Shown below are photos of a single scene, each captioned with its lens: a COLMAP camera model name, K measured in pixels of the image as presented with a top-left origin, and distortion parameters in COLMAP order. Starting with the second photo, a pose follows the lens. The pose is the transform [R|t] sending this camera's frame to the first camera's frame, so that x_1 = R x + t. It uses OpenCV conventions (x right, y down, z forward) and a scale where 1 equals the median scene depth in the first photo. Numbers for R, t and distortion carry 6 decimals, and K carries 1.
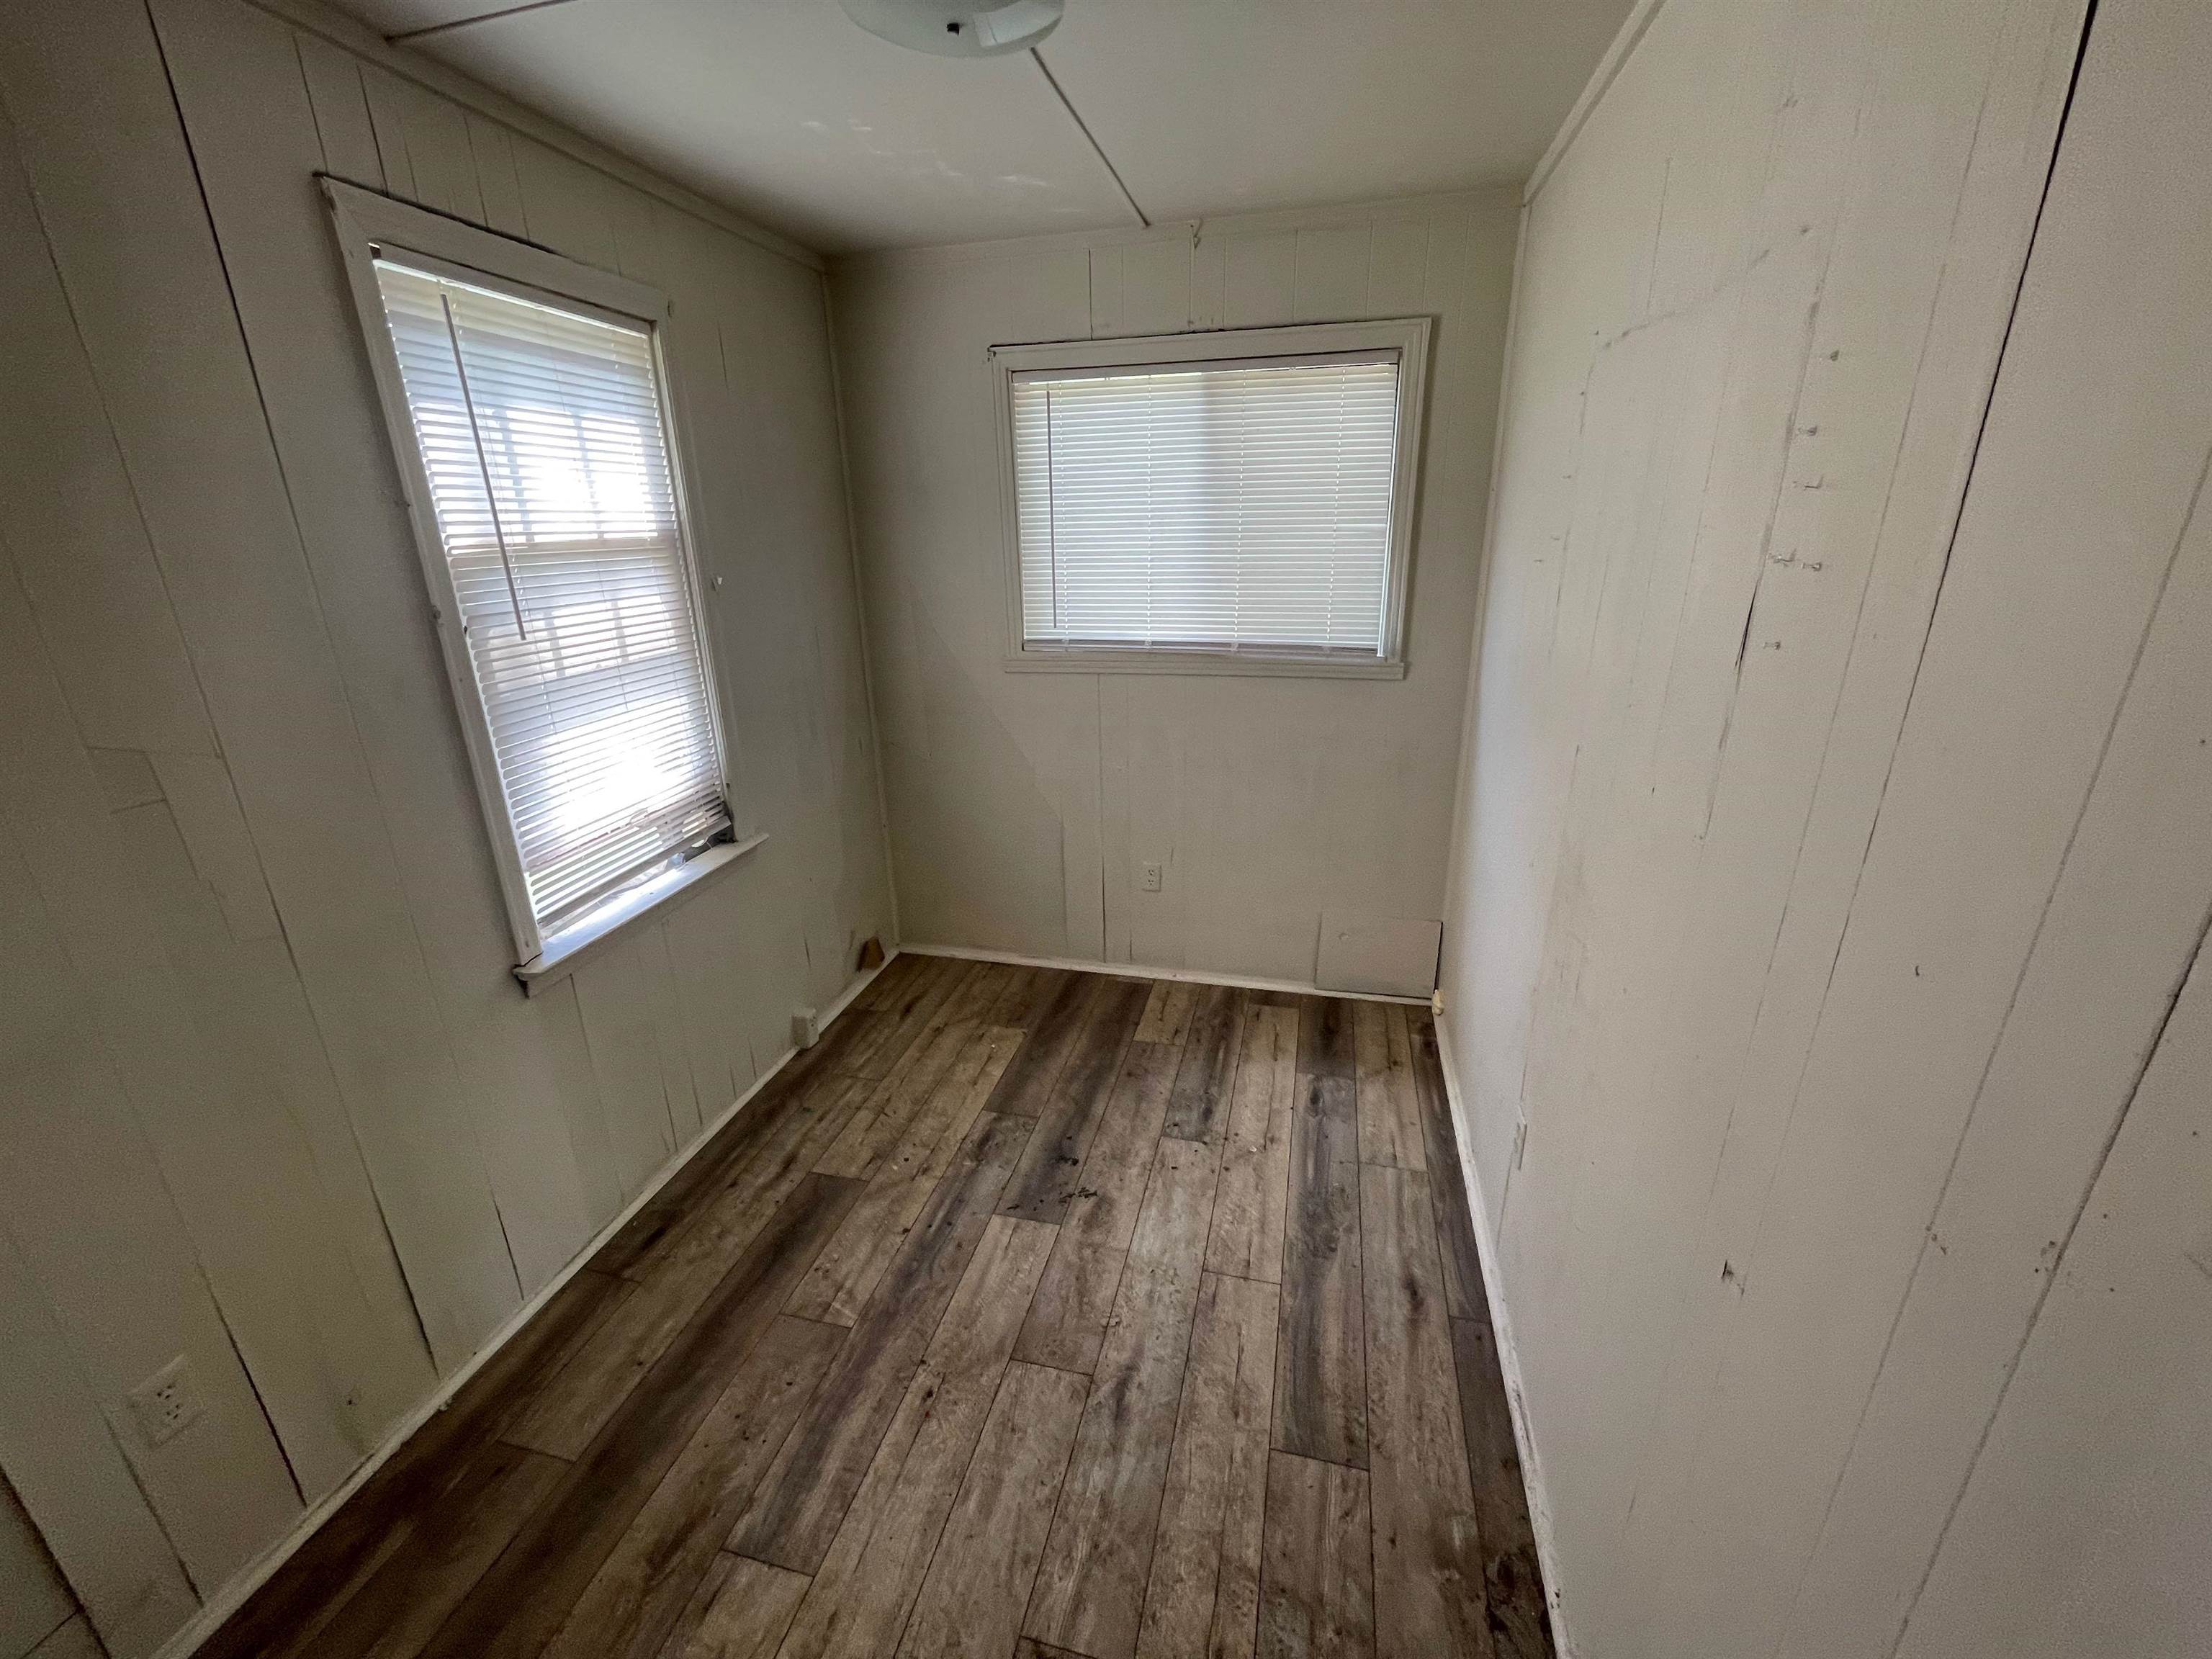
lens RADIAL K [[896.5, 0, 1109.9], [0, 896.5, 829.3], [0, 0, 1]] dist [-0.011563, 0.000113]
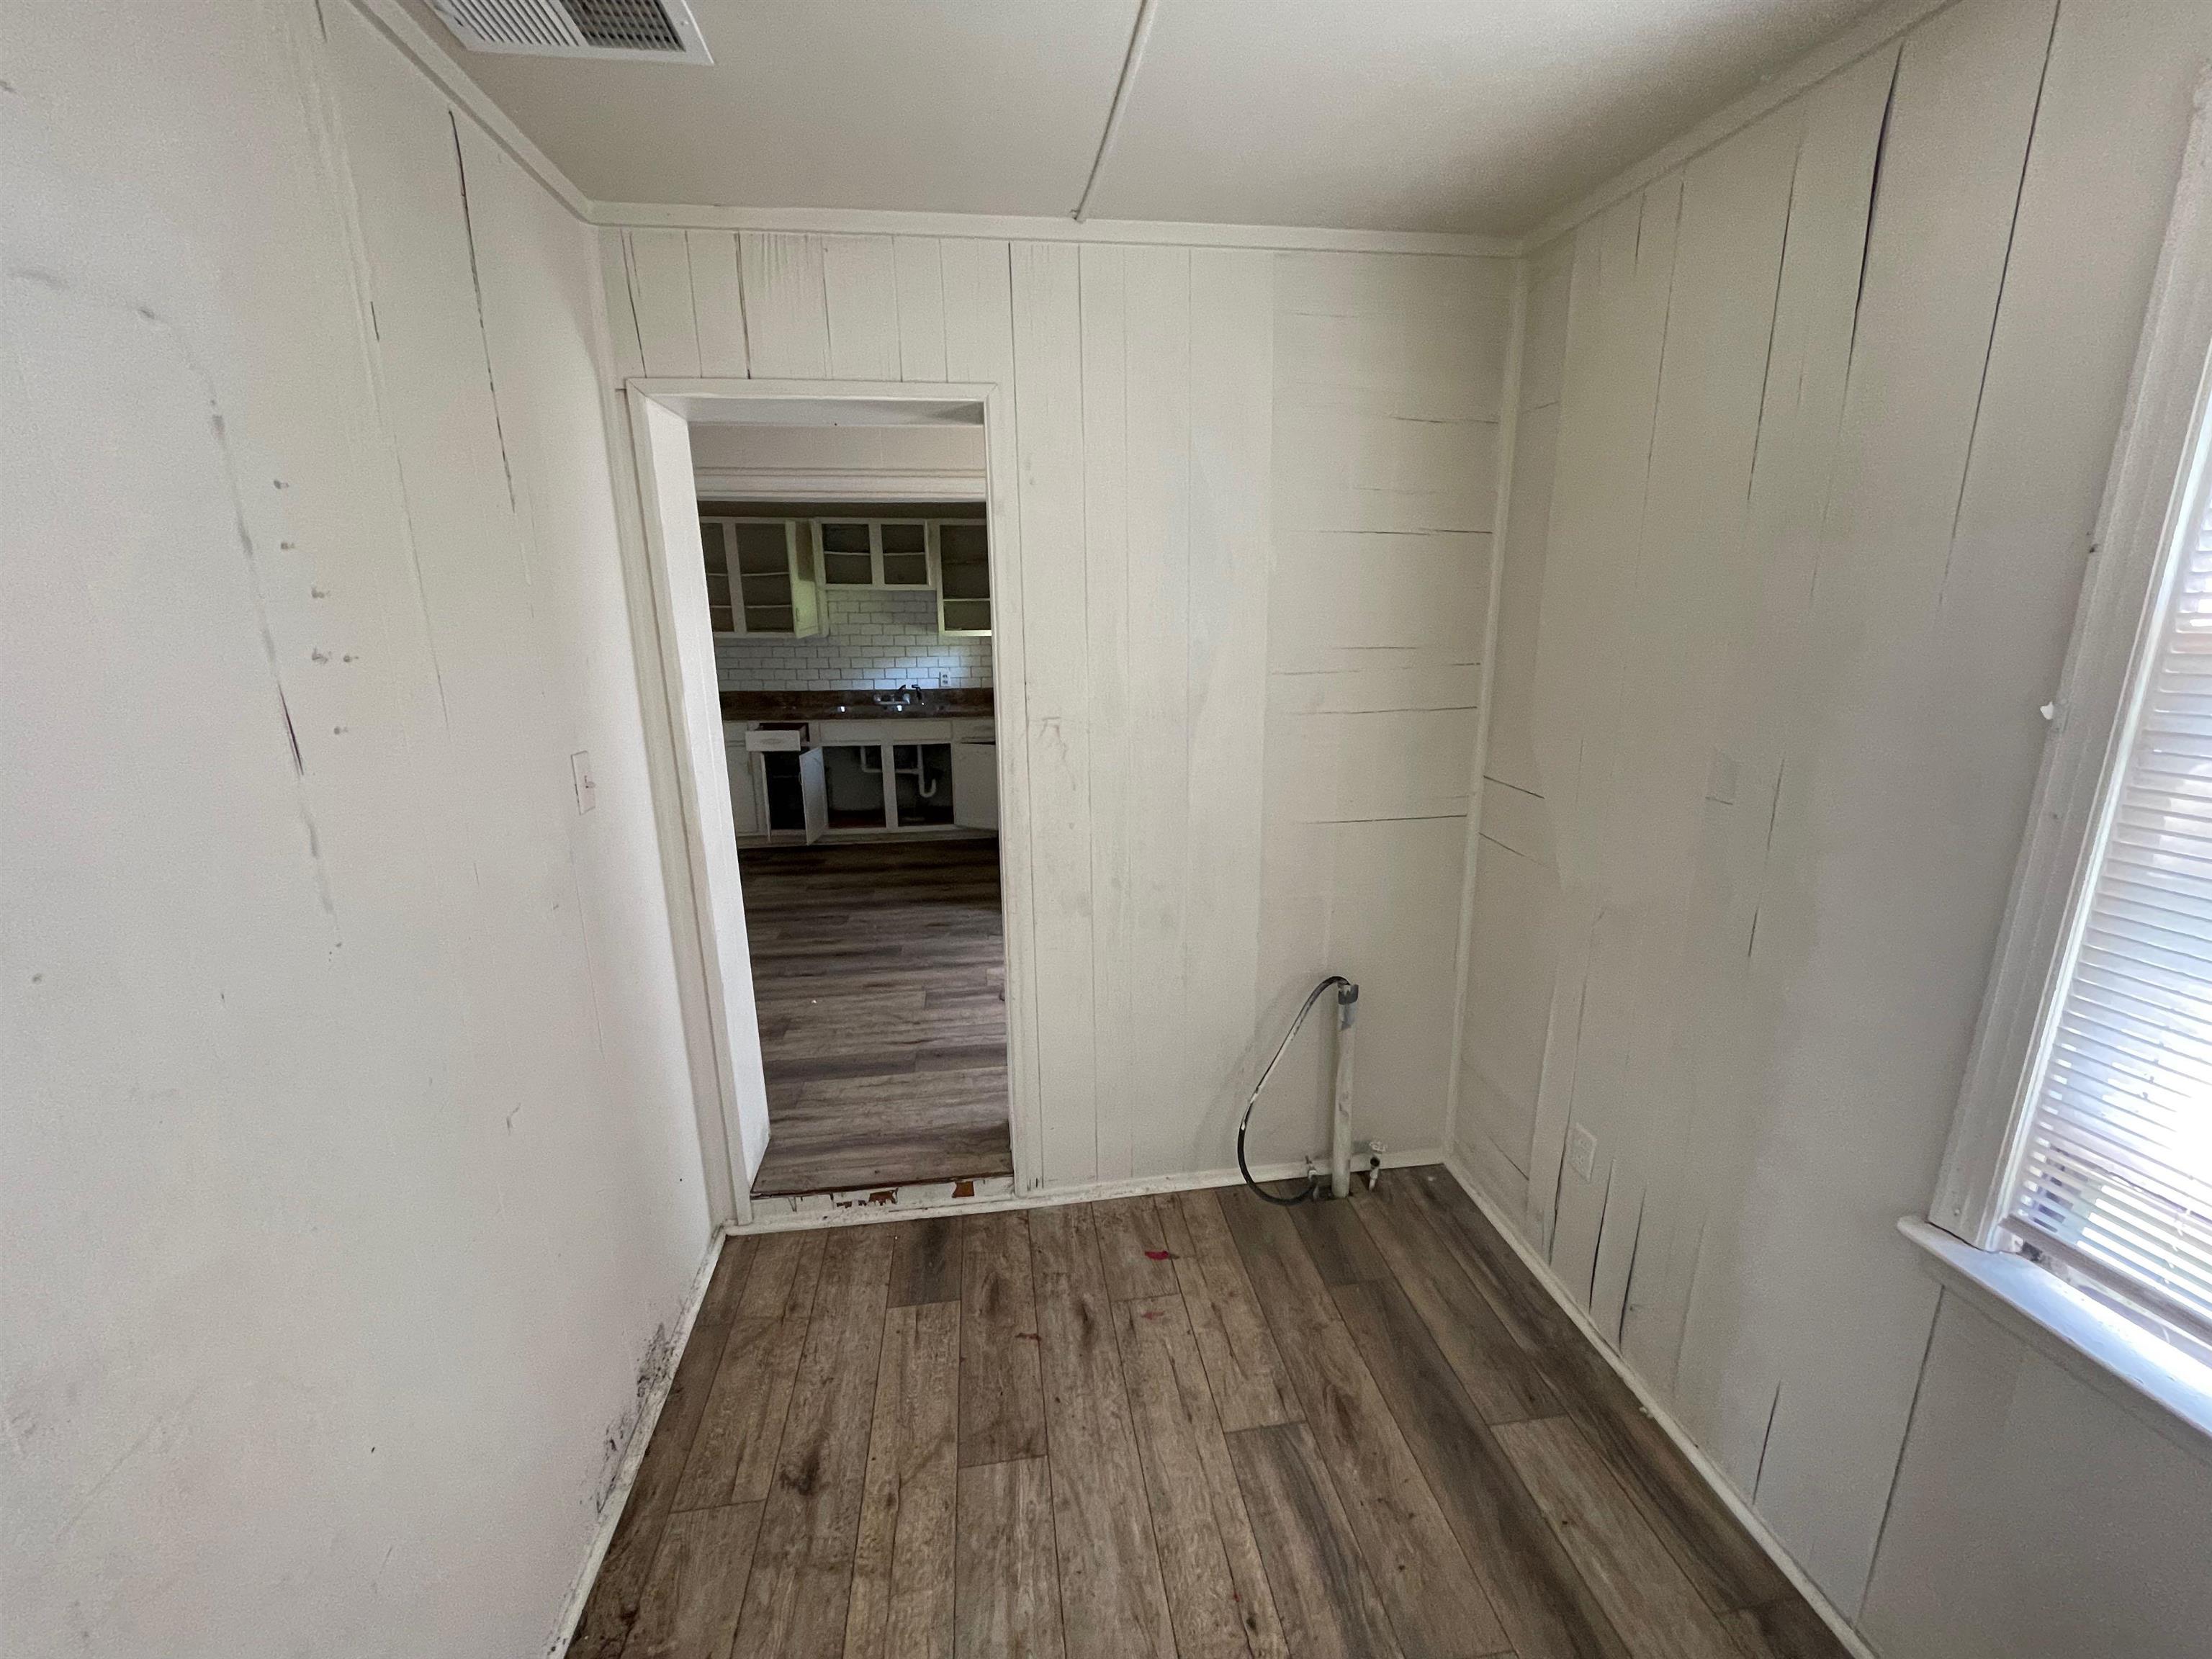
lens RADIAL K [[896.5, 0, 1113.3], [0, 896.5, 839.8], [0, 0, 1]] dist [-0.011563, 0.000113]
pose [[-0.929414, 0.115387, -0.350535, 0.141475], [-0.095390, 0.842467, 0.530236, -0.468007], [0.356497, 0.526246, -0.771994, 1.380626]]
